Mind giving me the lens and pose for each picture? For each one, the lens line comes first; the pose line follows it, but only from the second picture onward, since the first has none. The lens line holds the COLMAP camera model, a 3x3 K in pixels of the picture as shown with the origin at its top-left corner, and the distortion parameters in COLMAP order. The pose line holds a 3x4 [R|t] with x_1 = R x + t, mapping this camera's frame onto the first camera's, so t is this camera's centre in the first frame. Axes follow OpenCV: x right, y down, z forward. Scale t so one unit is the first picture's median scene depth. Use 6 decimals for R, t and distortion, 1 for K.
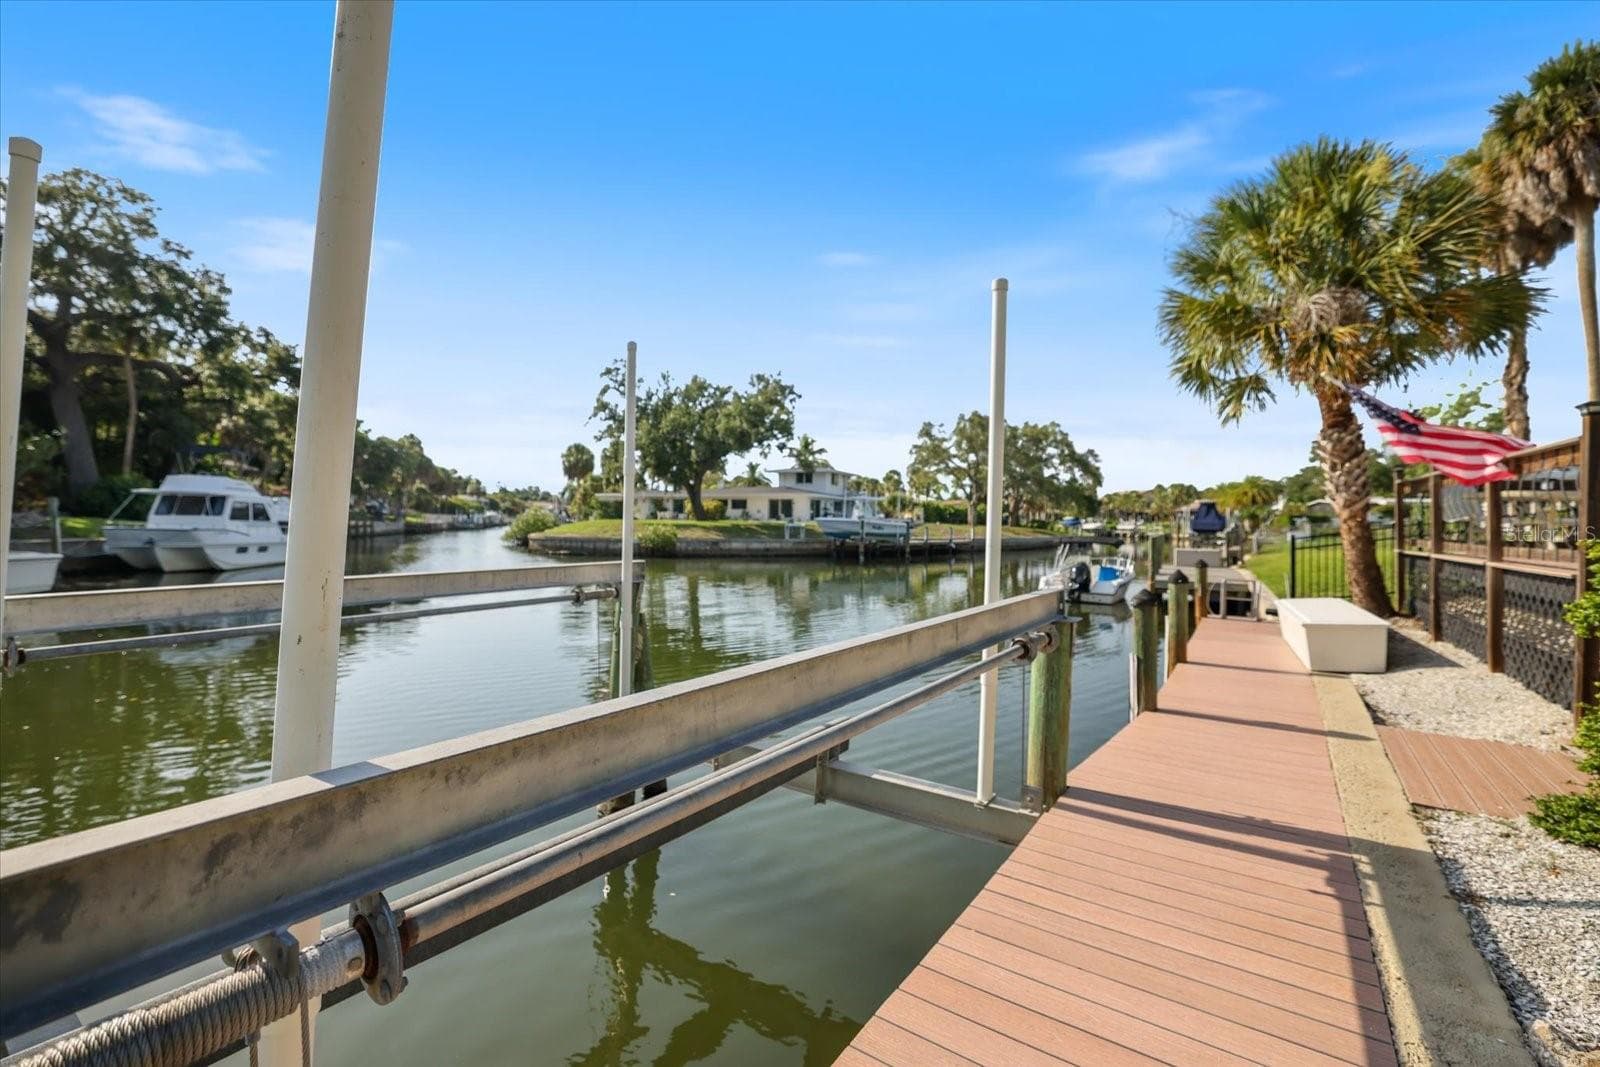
lens RADIAL K [[714.3, 0, 802.9], [0, 714.3, 517.7], [0, 0, 1]] dist [-0.050756, 0.019099]
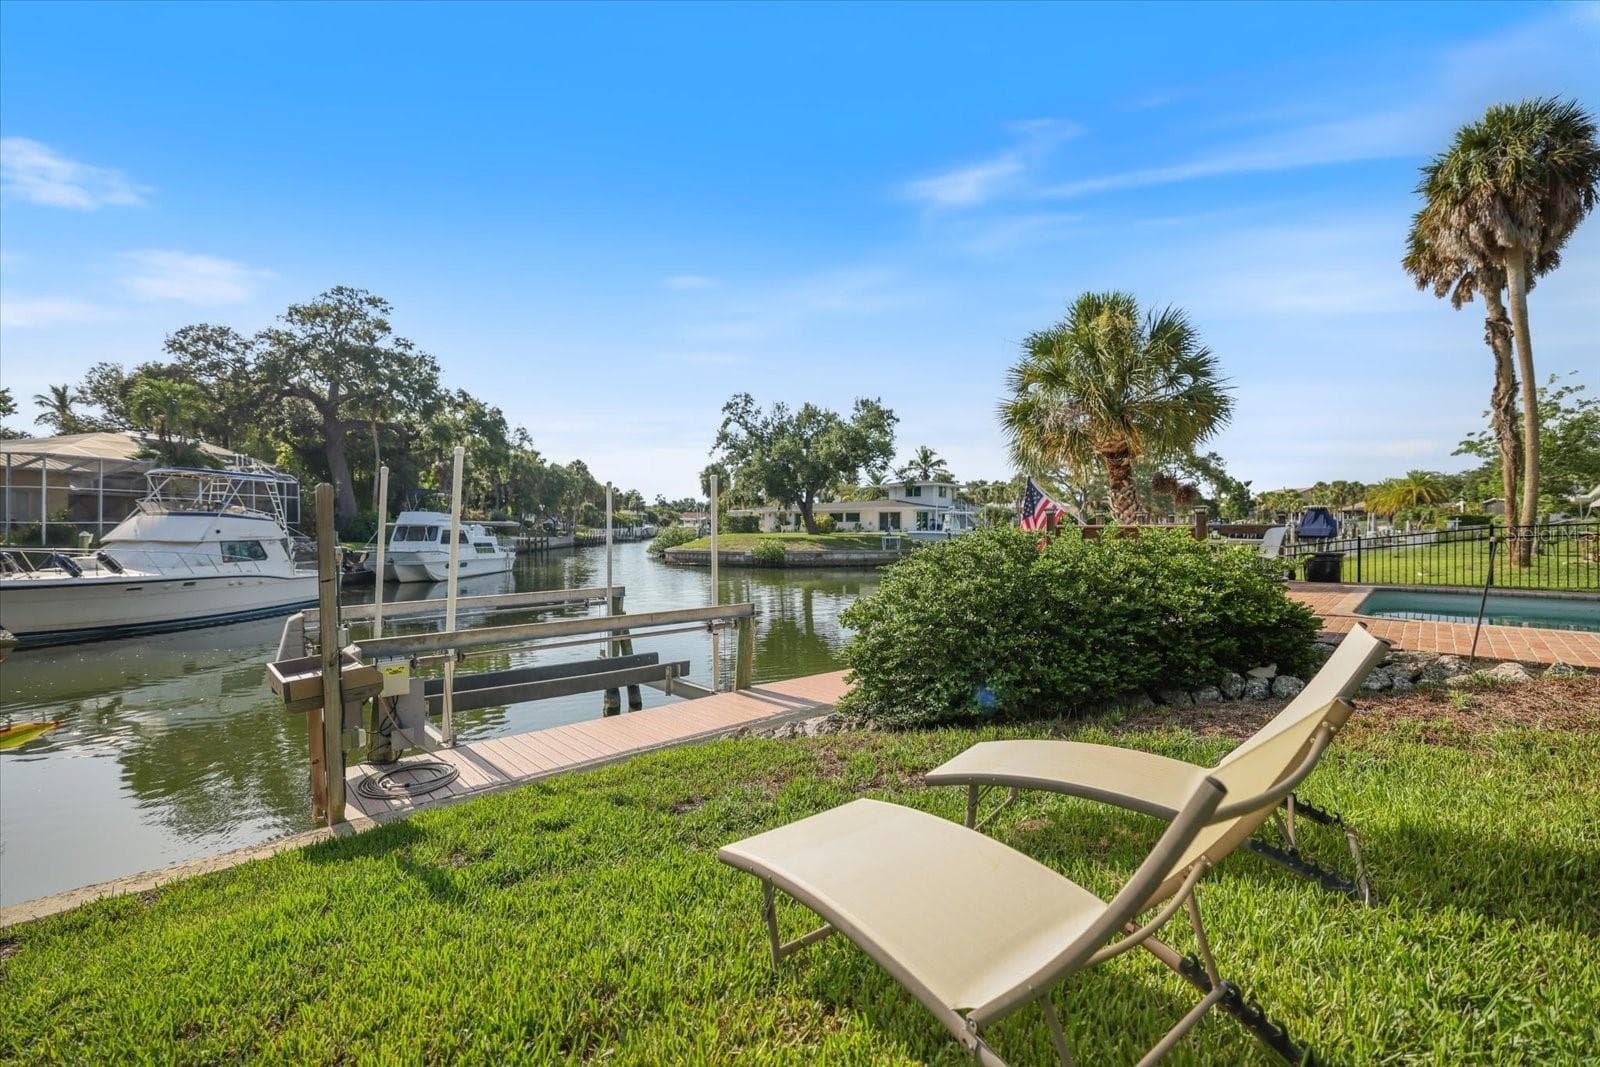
lens RADIAL K [[714.3, 0, 802.9], [0, 714.3, 517.7], [0, 0, 1]] dist [-0.050756, 0.019099]
pose [[0.976627, -0.019603, -0.214043, 0.084838], [0.018397, 0.999802, -0.007627, -0.013480], [0.214150, 0.003511, 0.976794, -0.102271]]
